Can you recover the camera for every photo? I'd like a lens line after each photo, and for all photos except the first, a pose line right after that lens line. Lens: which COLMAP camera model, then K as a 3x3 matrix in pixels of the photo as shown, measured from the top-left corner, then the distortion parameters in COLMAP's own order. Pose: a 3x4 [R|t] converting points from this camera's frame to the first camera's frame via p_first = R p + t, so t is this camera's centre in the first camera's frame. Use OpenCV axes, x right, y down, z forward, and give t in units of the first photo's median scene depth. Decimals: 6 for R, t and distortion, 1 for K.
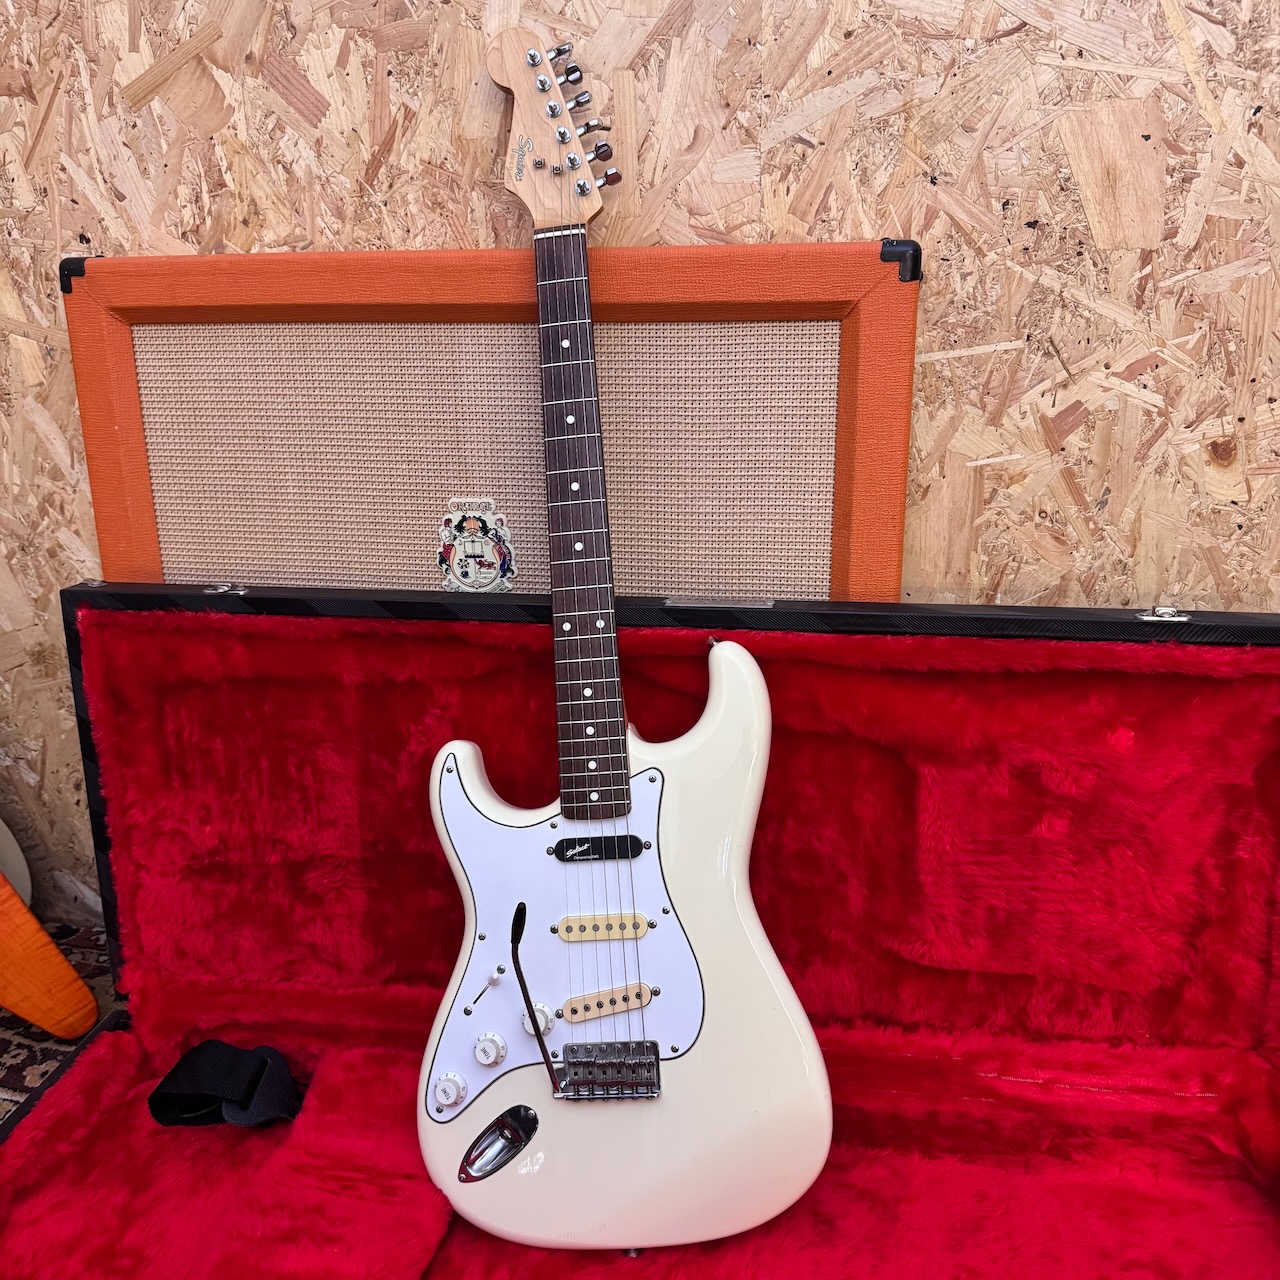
lens RADIAL K [[1196.3, 0, 634.7], [0, 1196.3, 640.8], [0, 0, 1]] dist [0.164820, -0.375496]
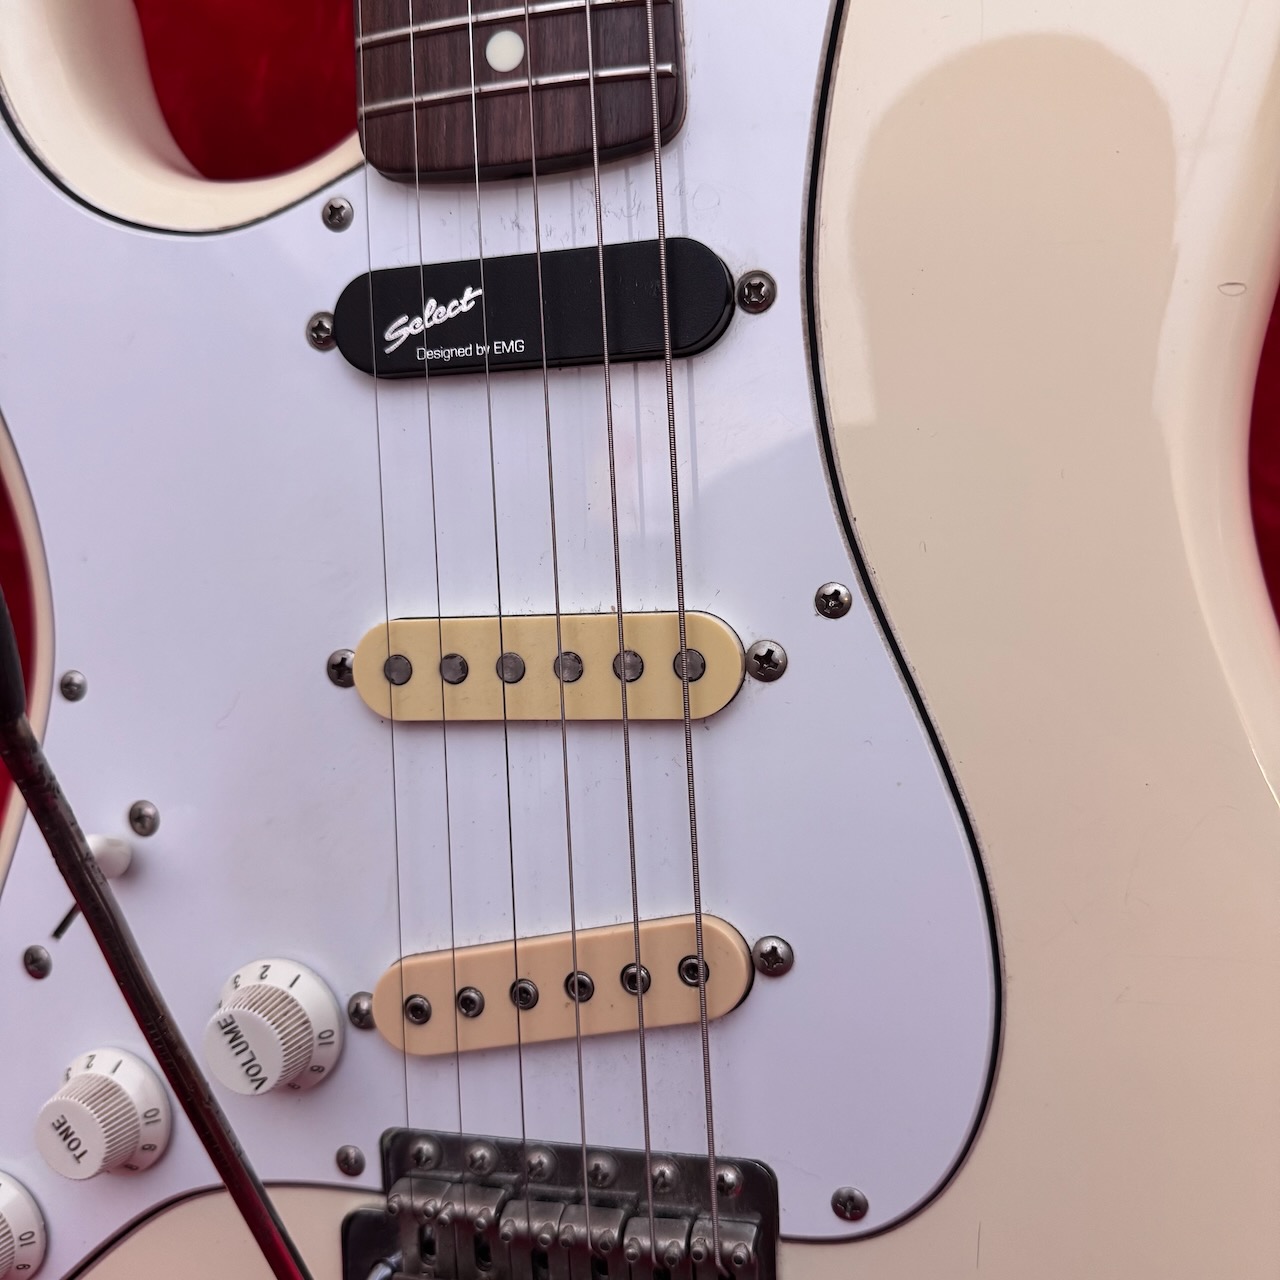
lens RADIAL K [[1196.3, 0, 634.7], [0, 1196.3, 640.8], [0, 0, 1]] dist [0.164820, -0.375496]
pose [[0.992284, 0.033948, -0.119249, 0.016125], [-0.012344, 0.984056, 0.177429, 0.185880], [0.123371, -0.174588, 0.976882, 0.756239]]
